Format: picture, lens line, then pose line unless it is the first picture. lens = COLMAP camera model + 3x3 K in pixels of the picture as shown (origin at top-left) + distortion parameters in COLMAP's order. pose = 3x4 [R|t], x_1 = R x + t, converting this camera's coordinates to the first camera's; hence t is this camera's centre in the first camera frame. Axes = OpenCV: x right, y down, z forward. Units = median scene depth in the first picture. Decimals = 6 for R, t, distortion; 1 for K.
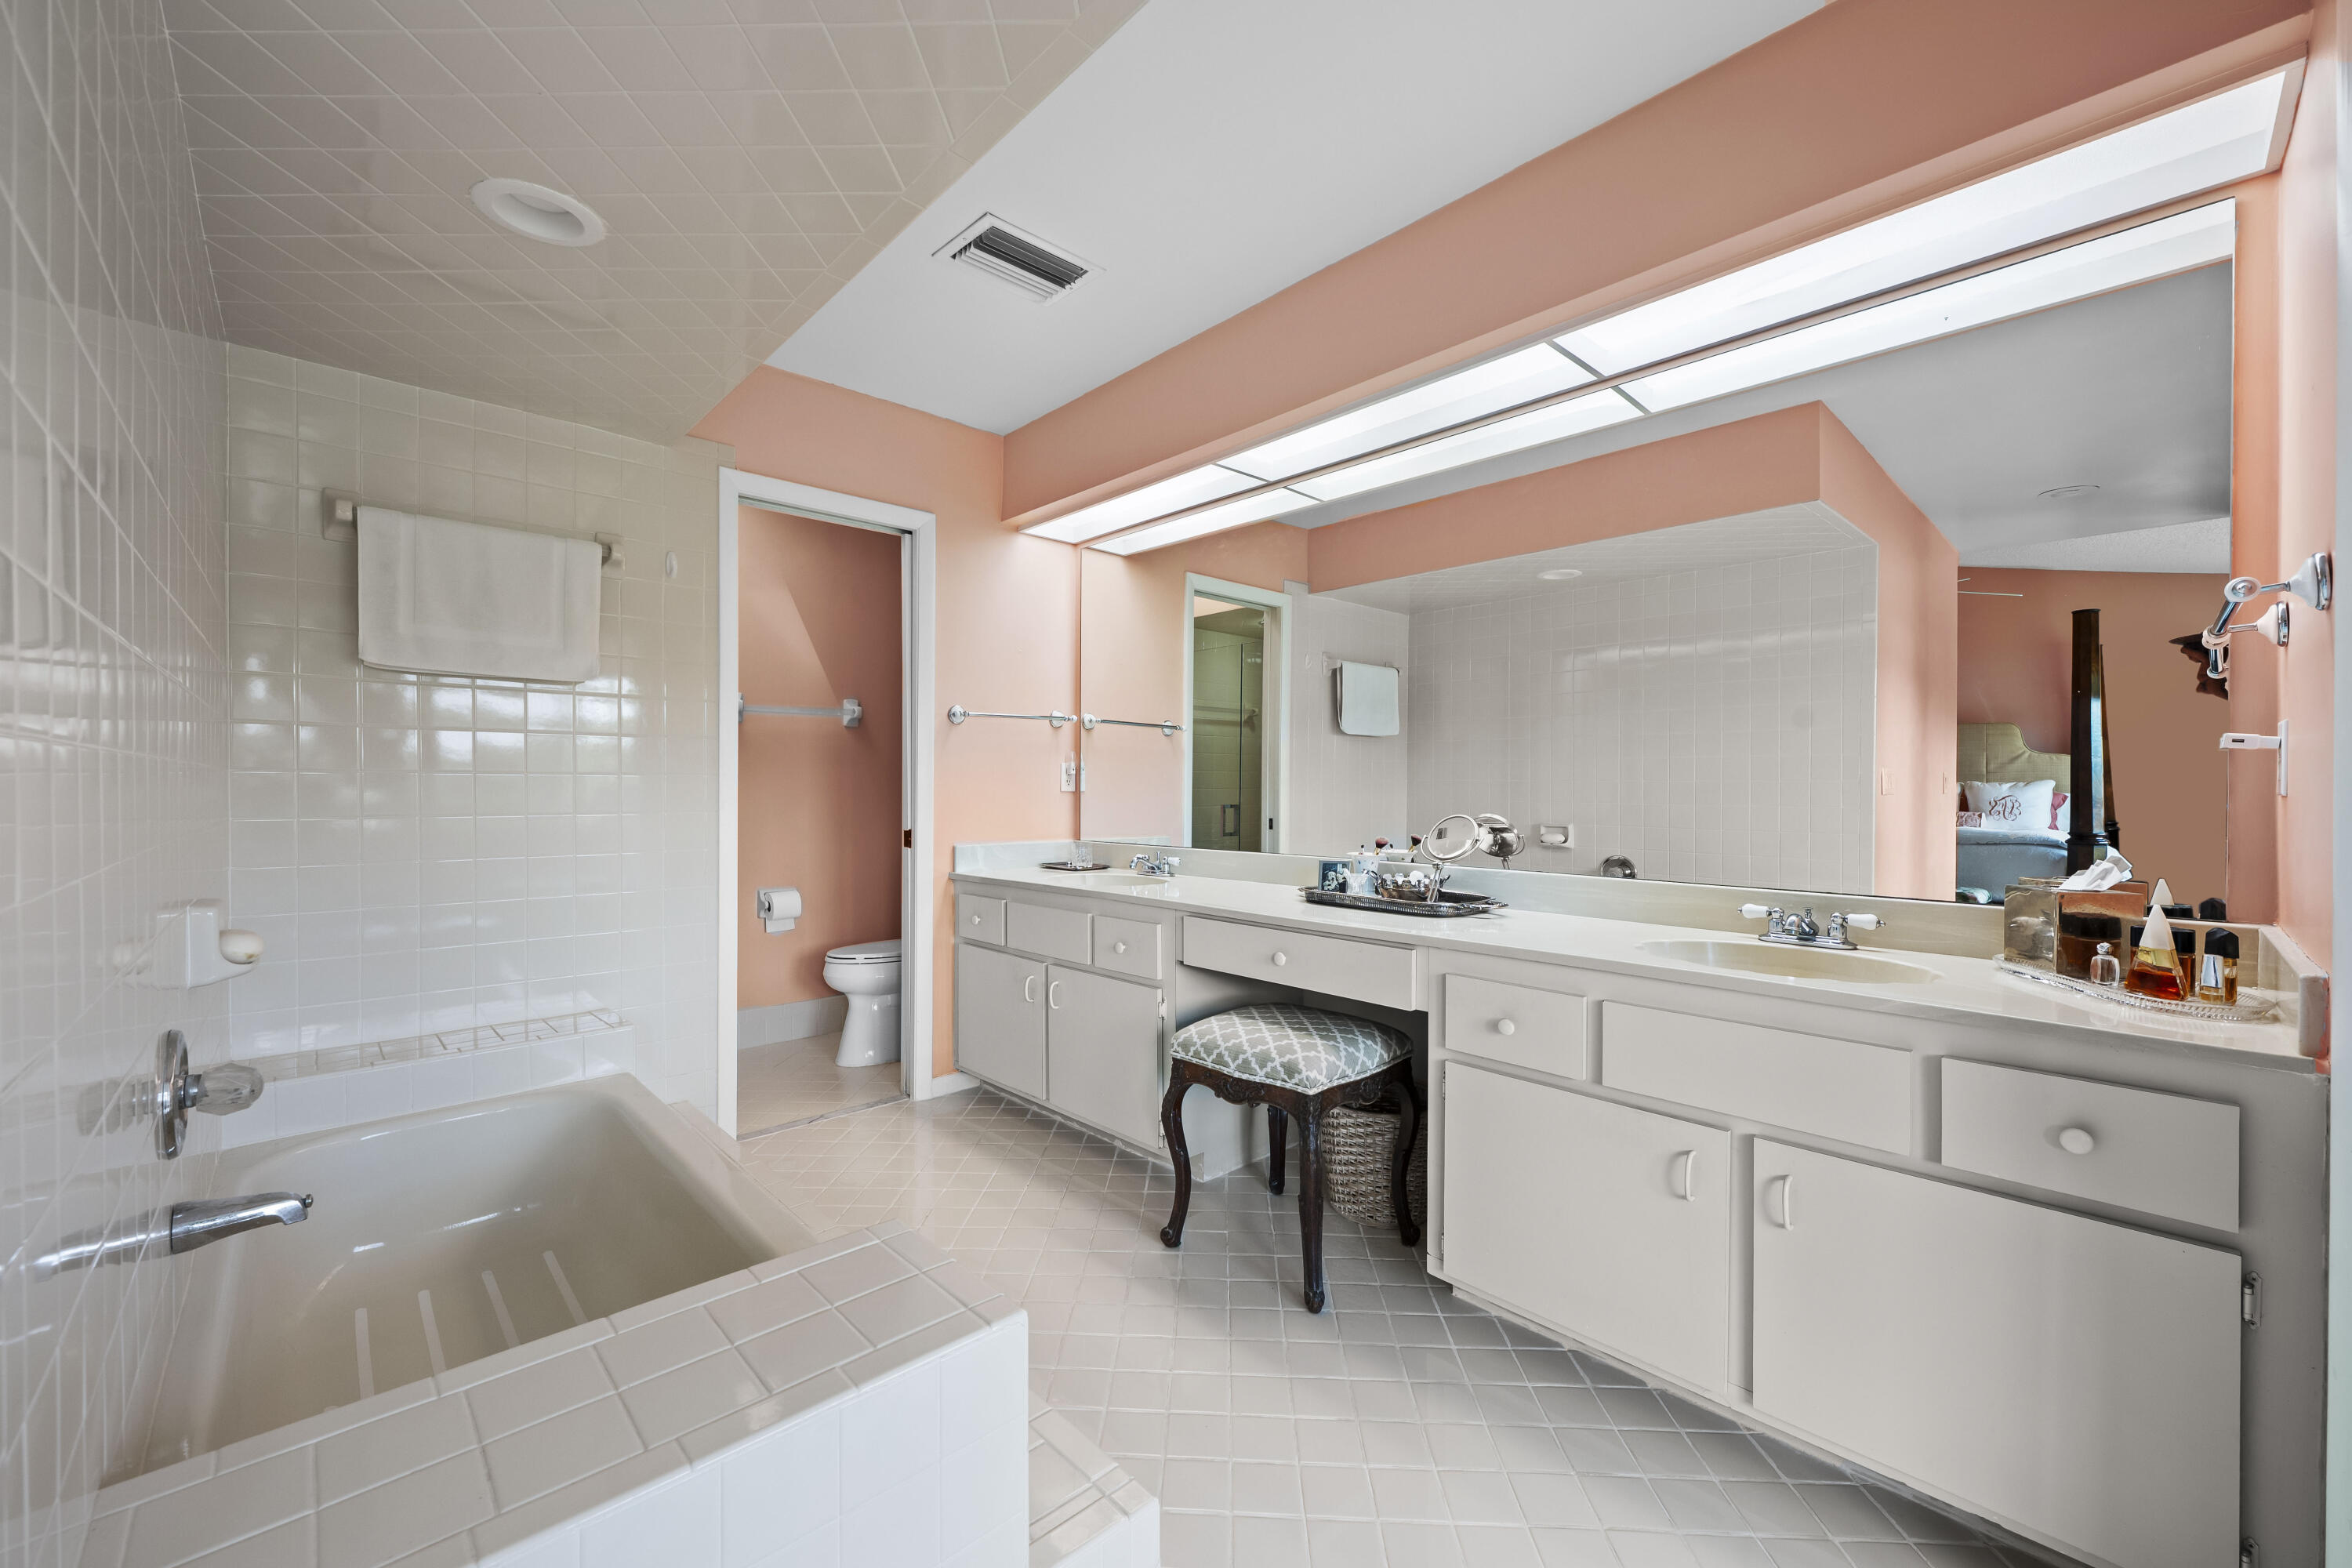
lens RADIAL K [[938.4, 0, 1173.5], [0, 938.4, 788.5], [0, 0, 1]] dist [0.000150, -0.000015]
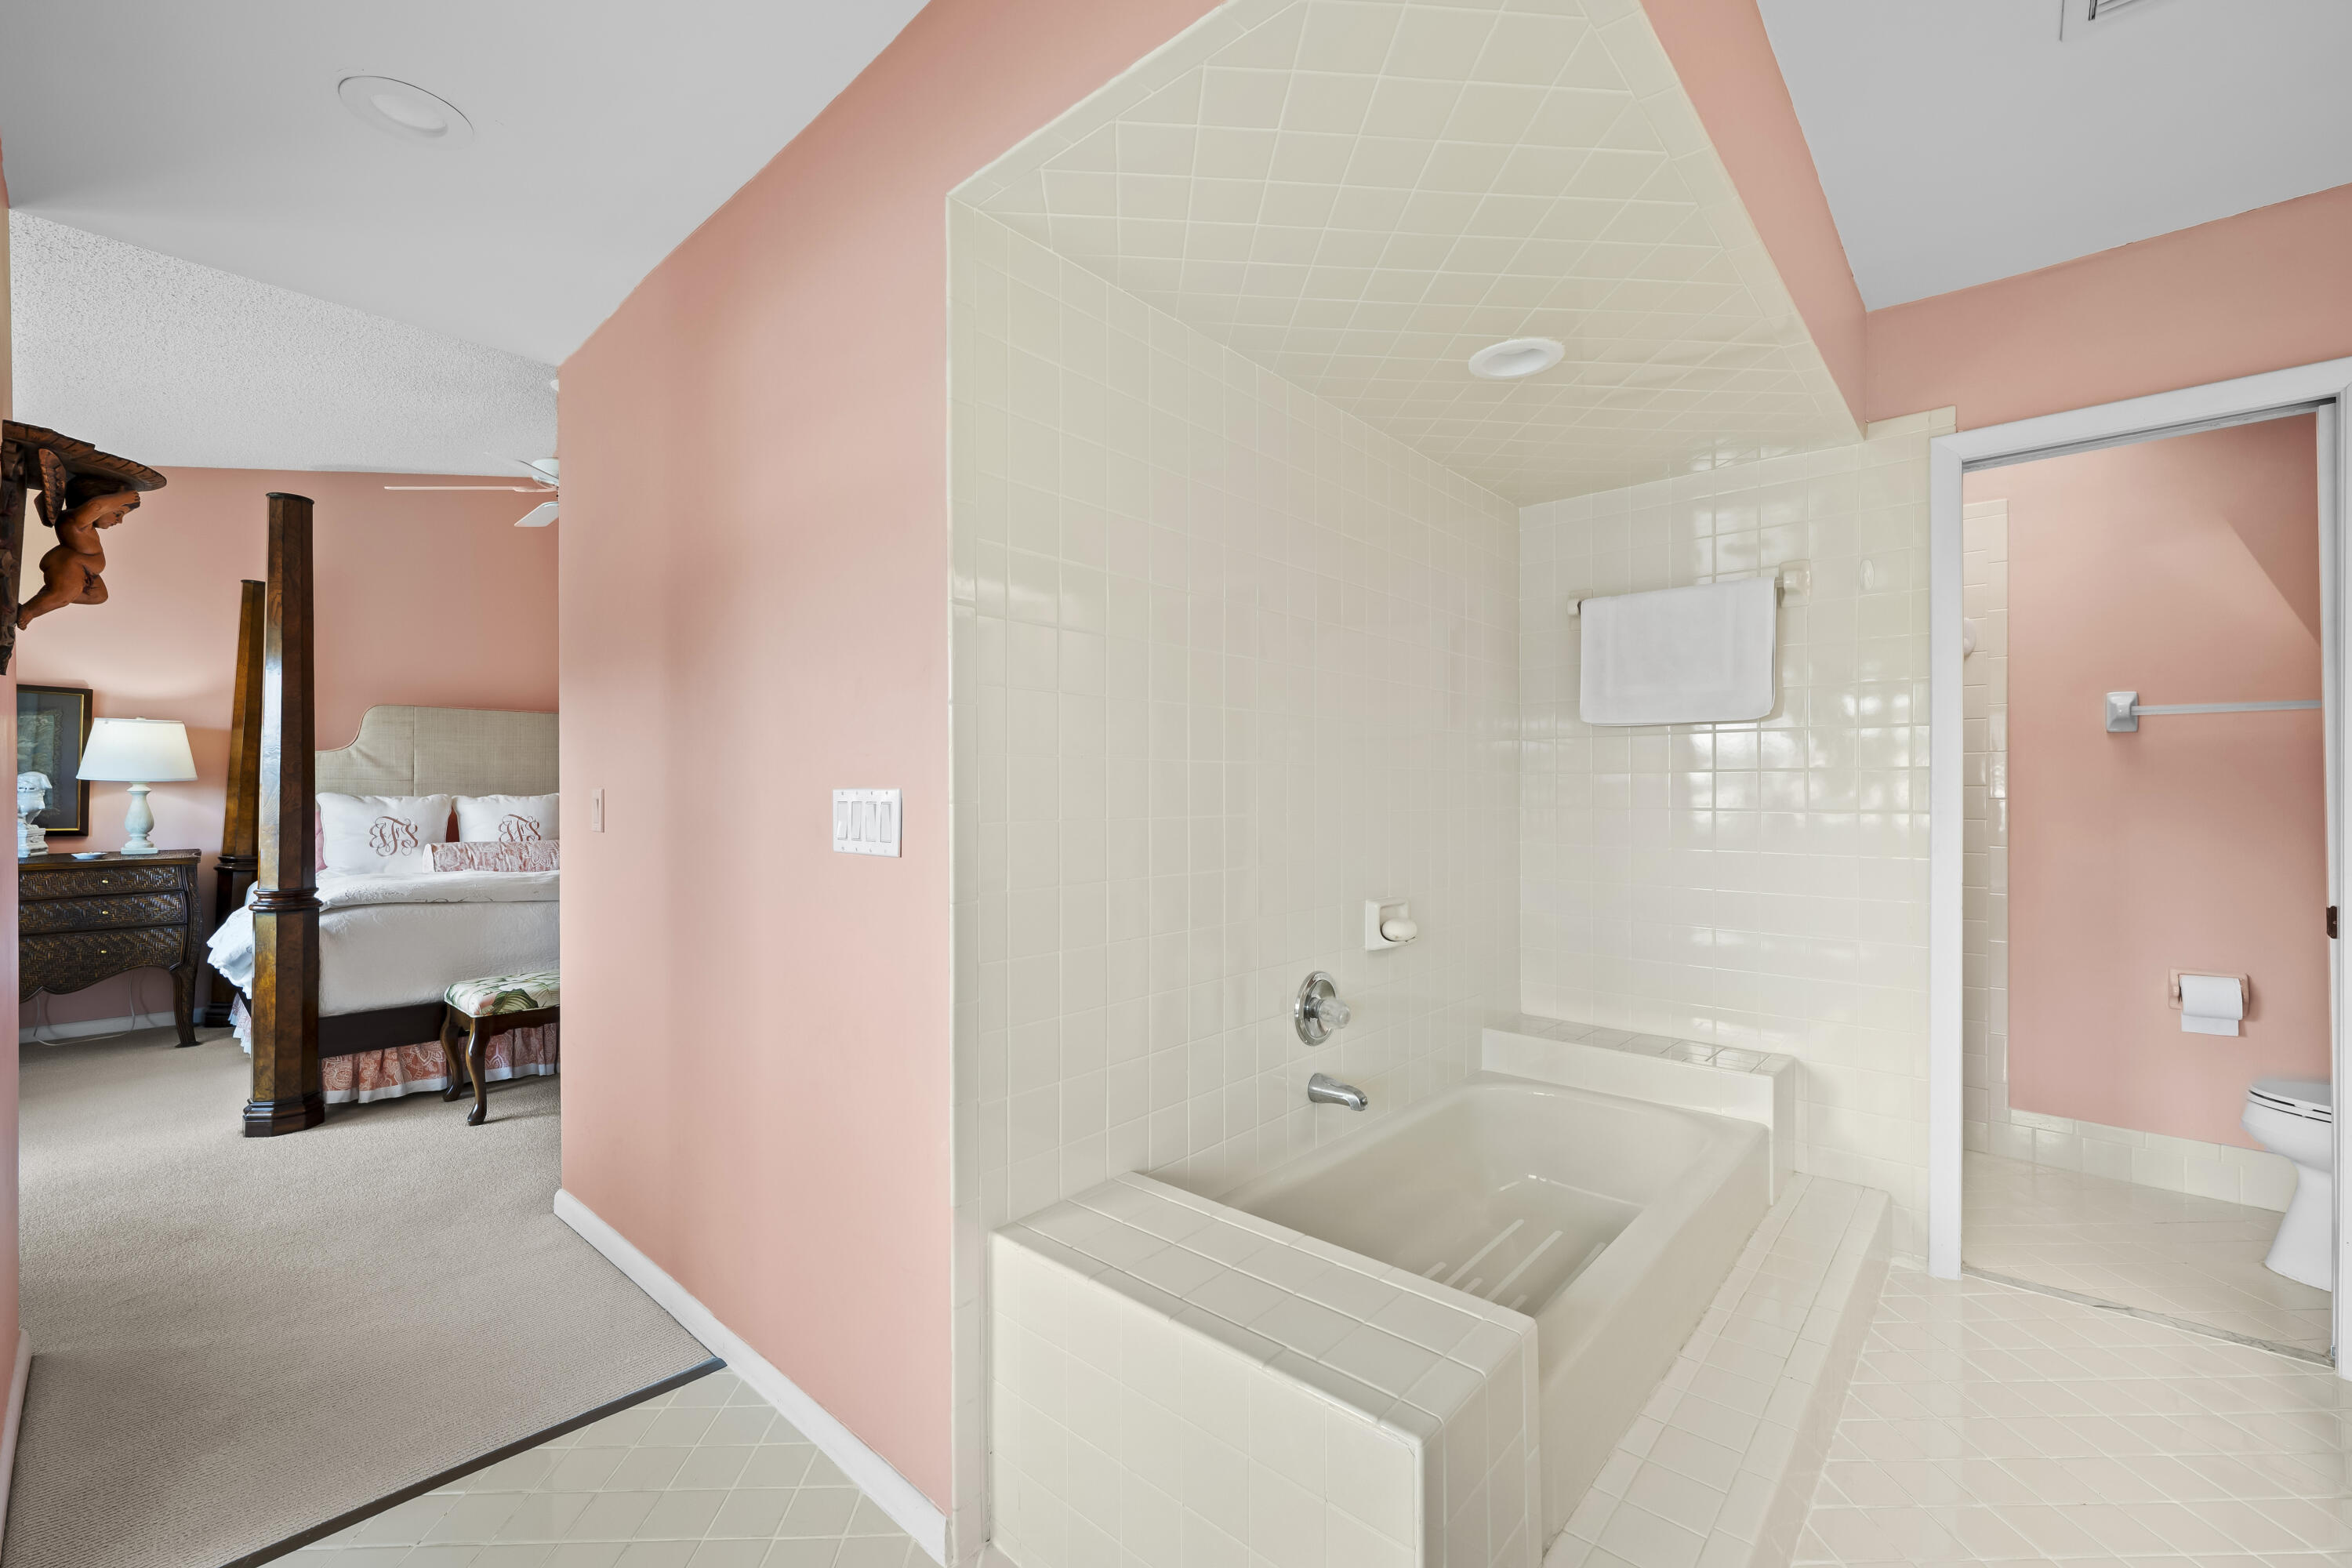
lens RADIAL K [[938.4, 0, 1174.7], [0, 938.4, 789.5], [0, 0, 1]] dist [0.000150, -0.000015]
pose [[0.080434, -0.012637, -0.996680, 0.298470], [-0.001043, 0.999918, -0.012762, -0.025357], [0.996759, 0.002066, 0.080414, 0.283873]]
